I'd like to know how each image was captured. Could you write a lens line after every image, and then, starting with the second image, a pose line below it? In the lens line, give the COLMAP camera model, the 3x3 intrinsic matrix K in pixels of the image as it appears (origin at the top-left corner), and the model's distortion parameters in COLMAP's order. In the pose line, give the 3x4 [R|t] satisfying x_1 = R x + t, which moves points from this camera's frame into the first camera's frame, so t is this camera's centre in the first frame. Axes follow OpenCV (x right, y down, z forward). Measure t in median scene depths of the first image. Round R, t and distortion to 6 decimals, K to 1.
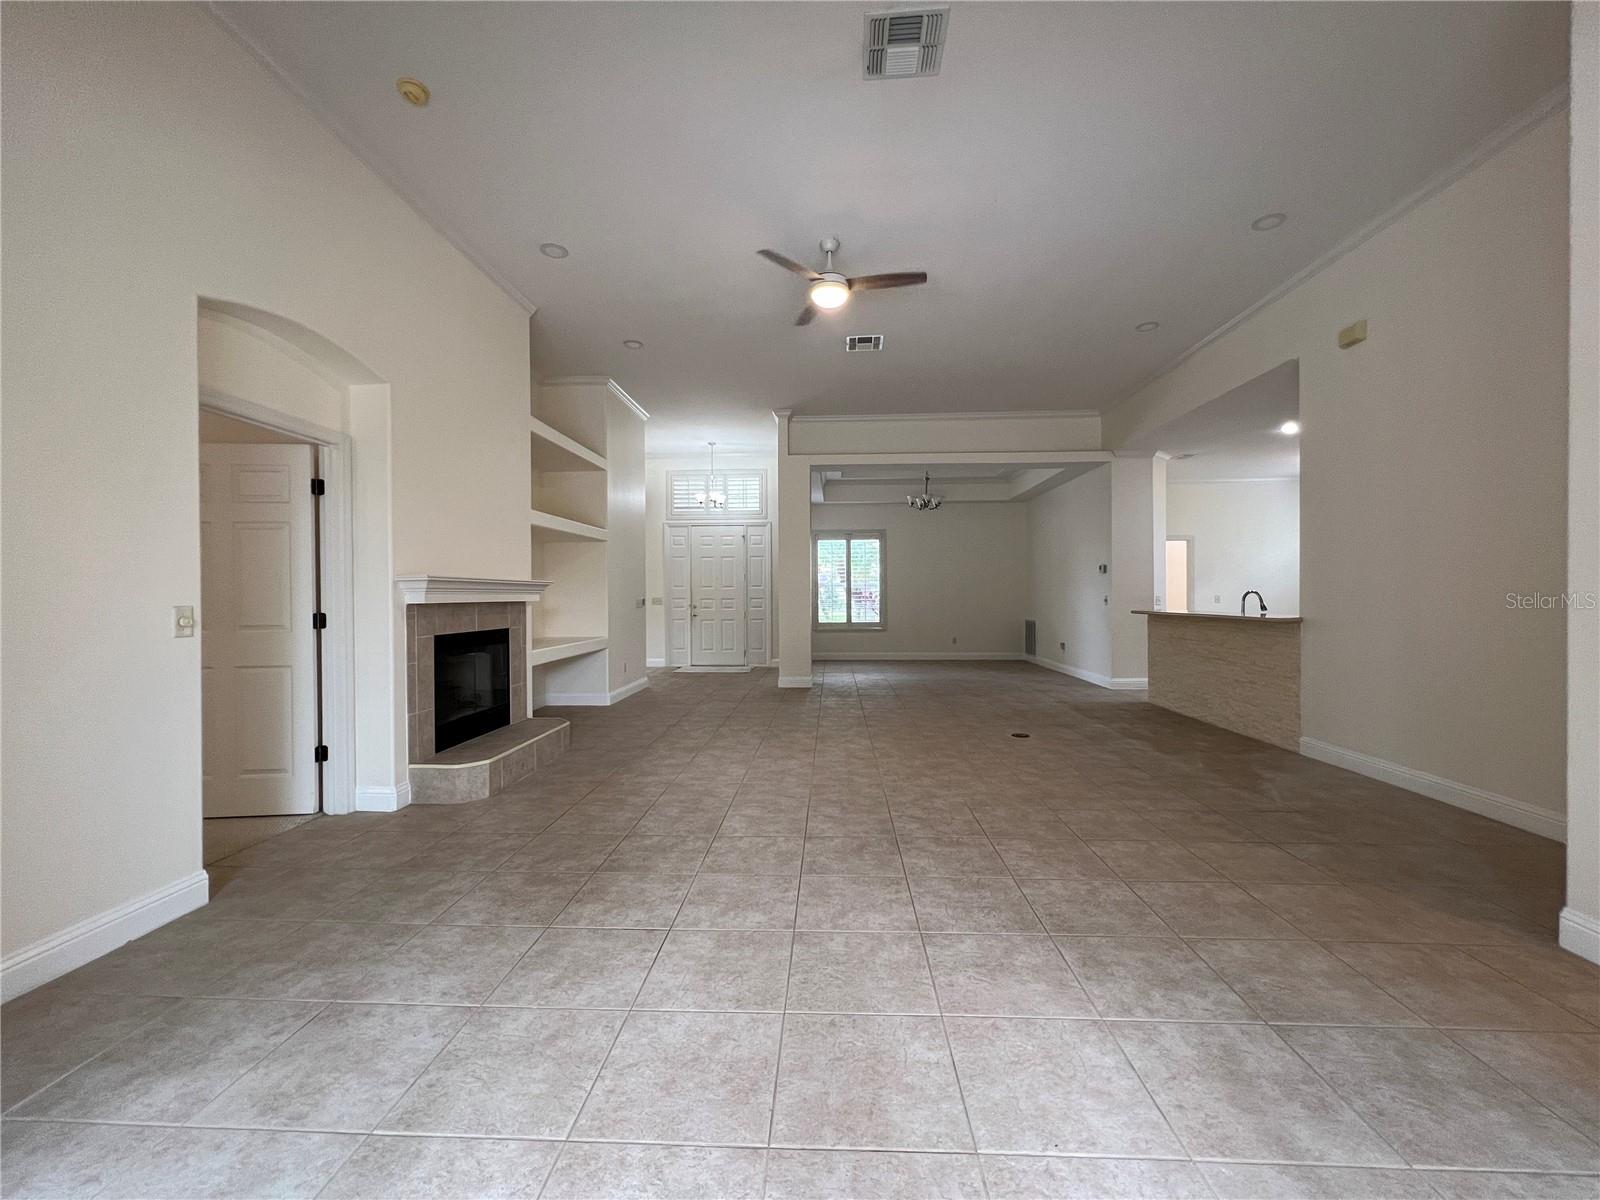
lens RADIAL K [[652.0, 0, 802.1], [0, 652.0, 602.1], [0, 0, 1]] dist [0.002469, -0.000043]
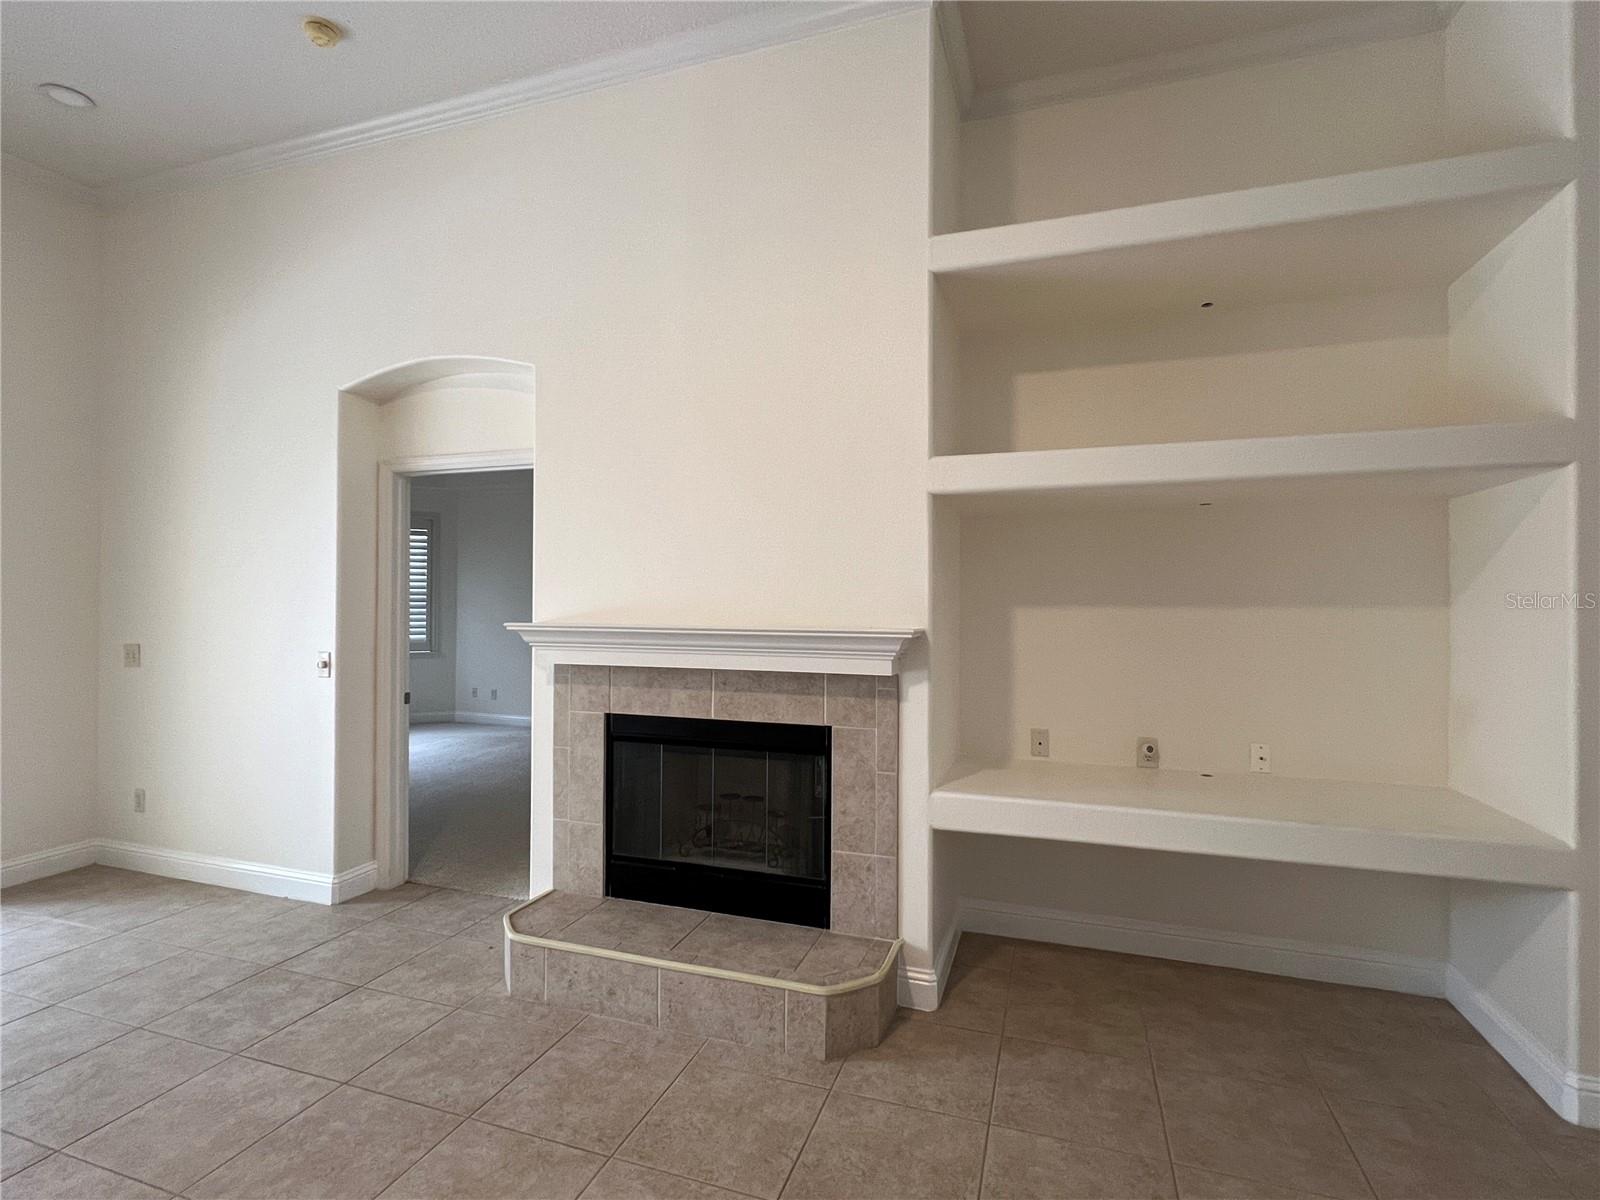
lens RADIAL K [[769.6, 0, 800.0], [0, 769.6, 607.5], [0, 0, 1]] dist [0.001555, 0.000420]
pose [[-0.282076, -0.000082, -0.959392, 0.113603], [-0.014074, 0.999893, 0.004052, -0.058722], [0.959289, 0.014646, -0.282047, 1.381812]]
